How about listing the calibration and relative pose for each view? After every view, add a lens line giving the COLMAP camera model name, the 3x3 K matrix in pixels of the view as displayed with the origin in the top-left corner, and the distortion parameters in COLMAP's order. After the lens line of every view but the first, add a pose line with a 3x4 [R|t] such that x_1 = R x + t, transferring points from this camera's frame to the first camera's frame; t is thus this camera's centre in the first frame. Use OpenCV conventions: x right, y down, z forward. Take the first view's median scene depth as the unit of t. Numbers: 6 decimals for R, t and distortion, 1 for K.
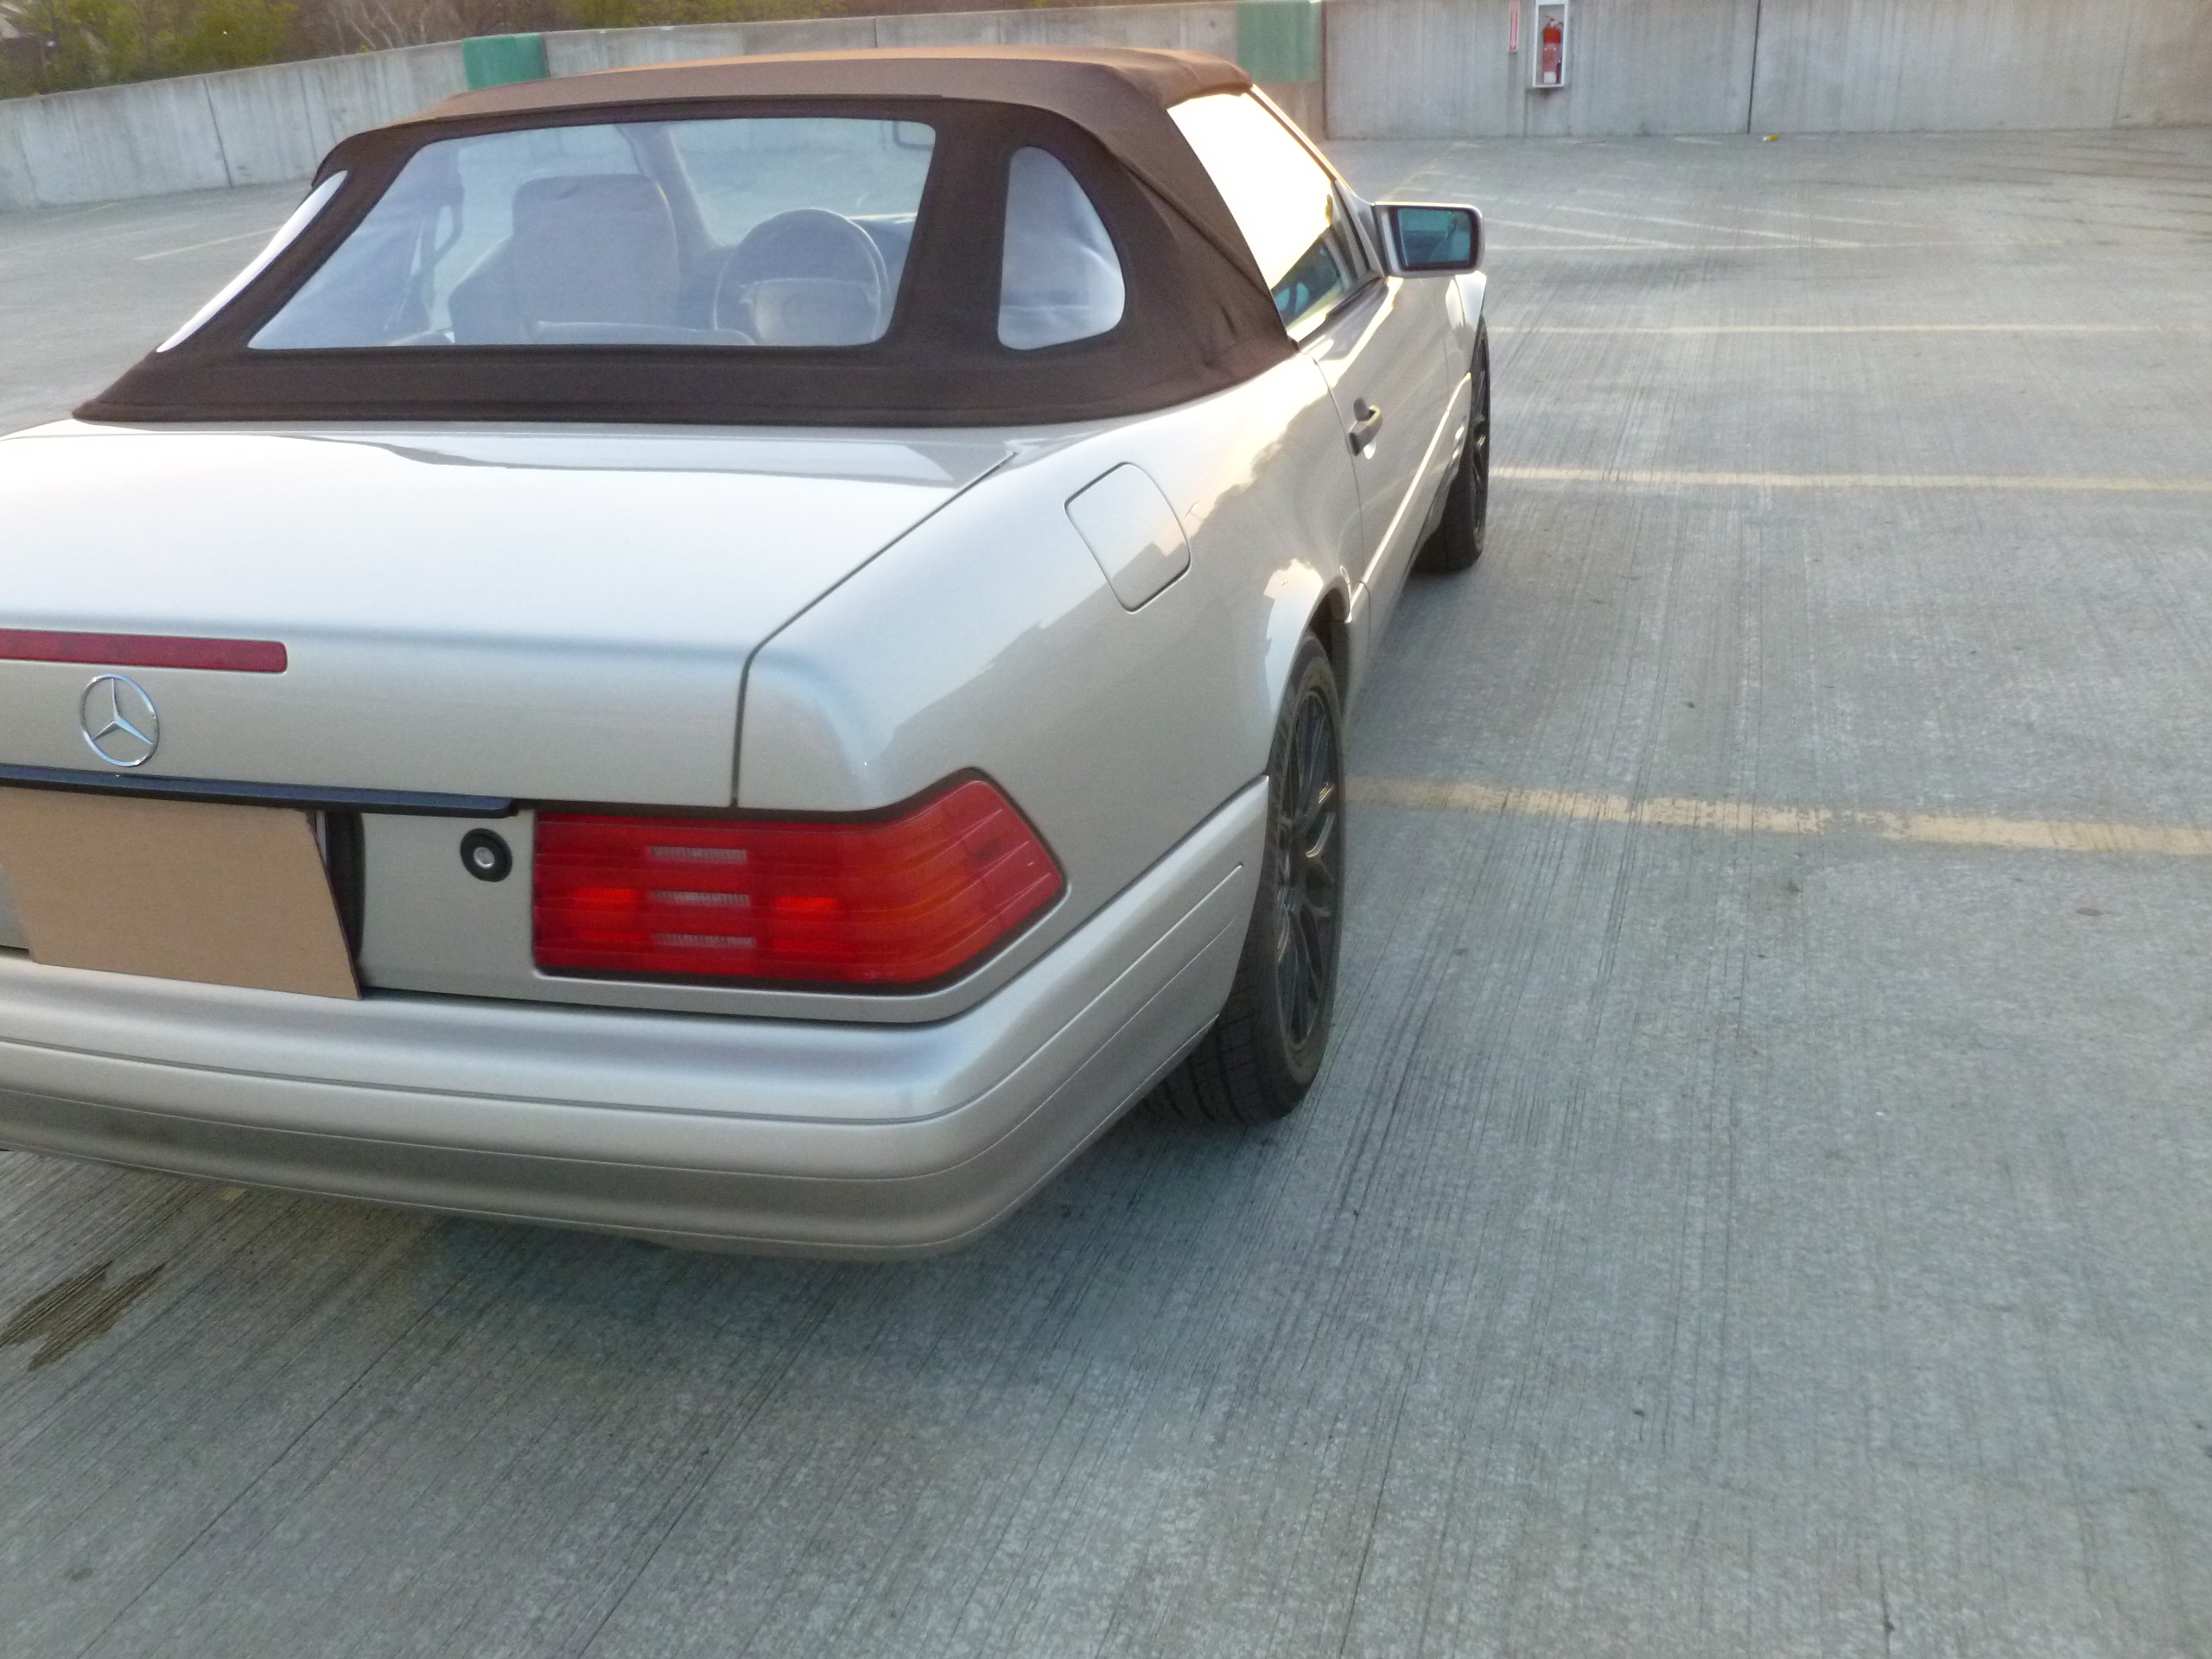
lens RADIAL K [[1872.9, 0, 1106.0], [0, 1872.9, 829.5], [0, 0, 1]] dist [0.005041, -0.059050]
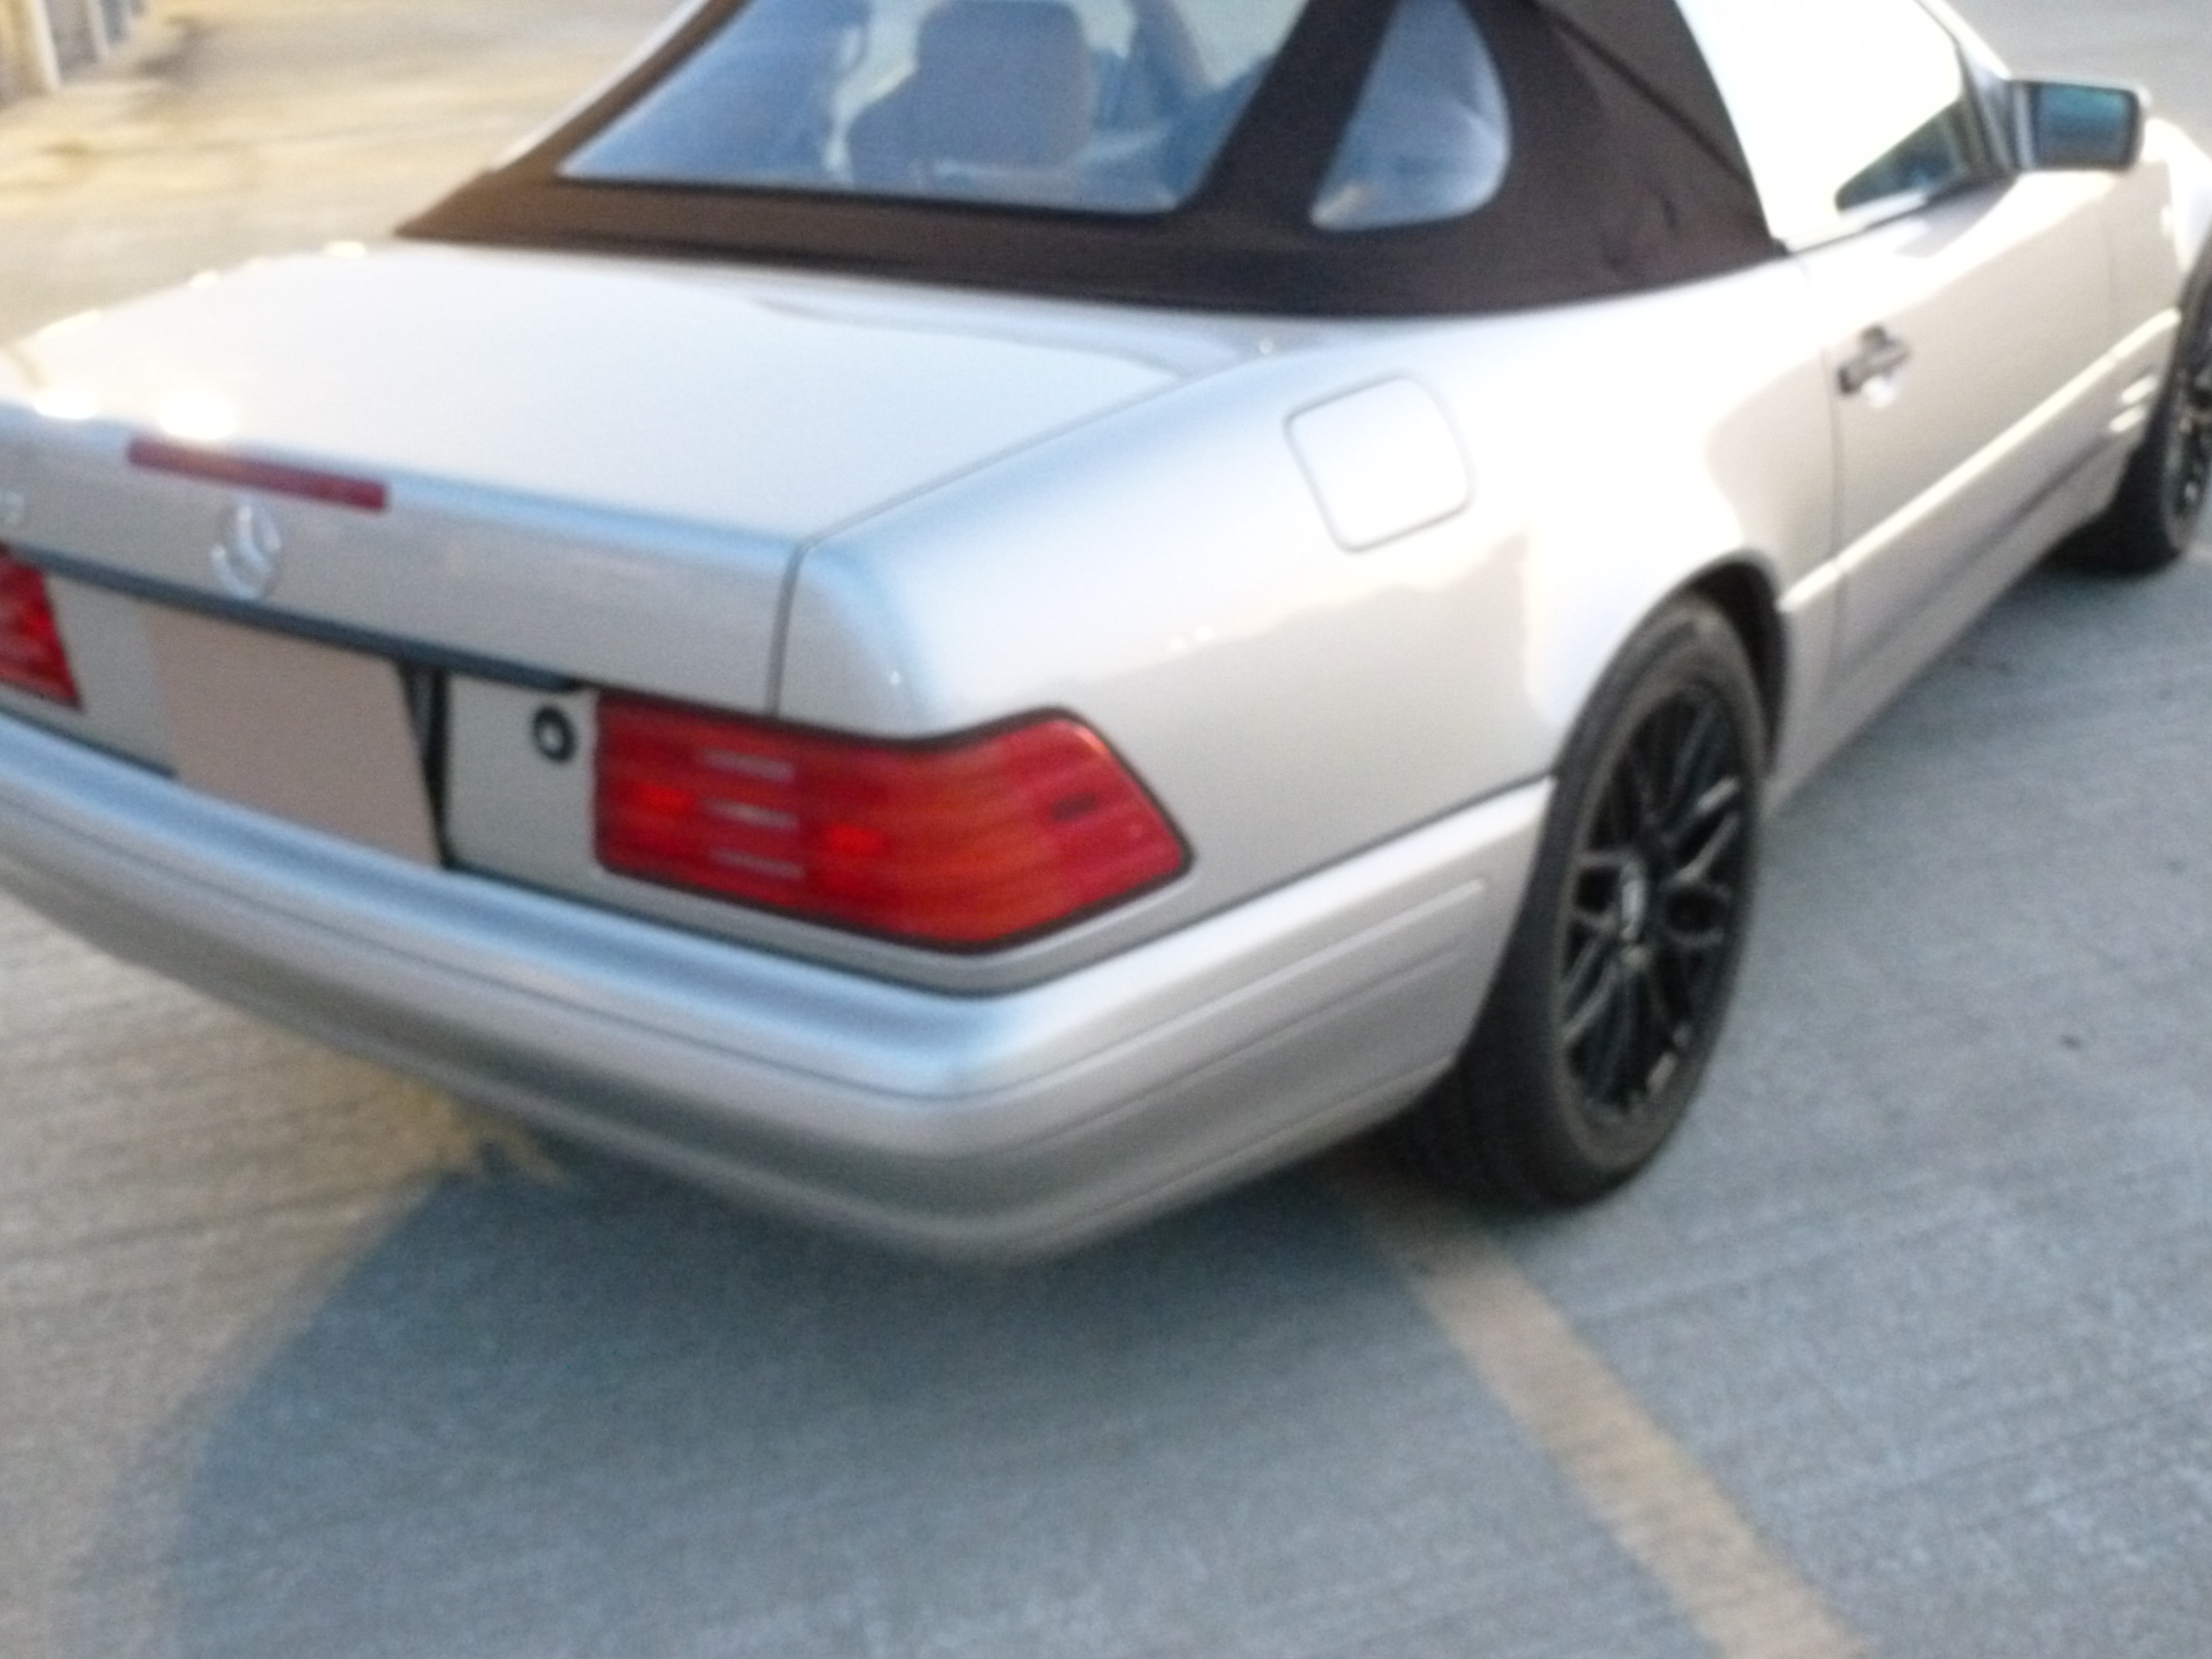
lens RADIAL K [[2141.4, 0, 1106.0], [0, 2141.4, 829.5], [0, 0, 1]] dist [-0.022334, 0.008001]
pose [[0.952023, 0.141615, -0.271289, 0.215358], [-0.134388, 0.989900, 0.045134, -0.023473], [0.274941, -0.006511, 0.961439, 0.060918]]
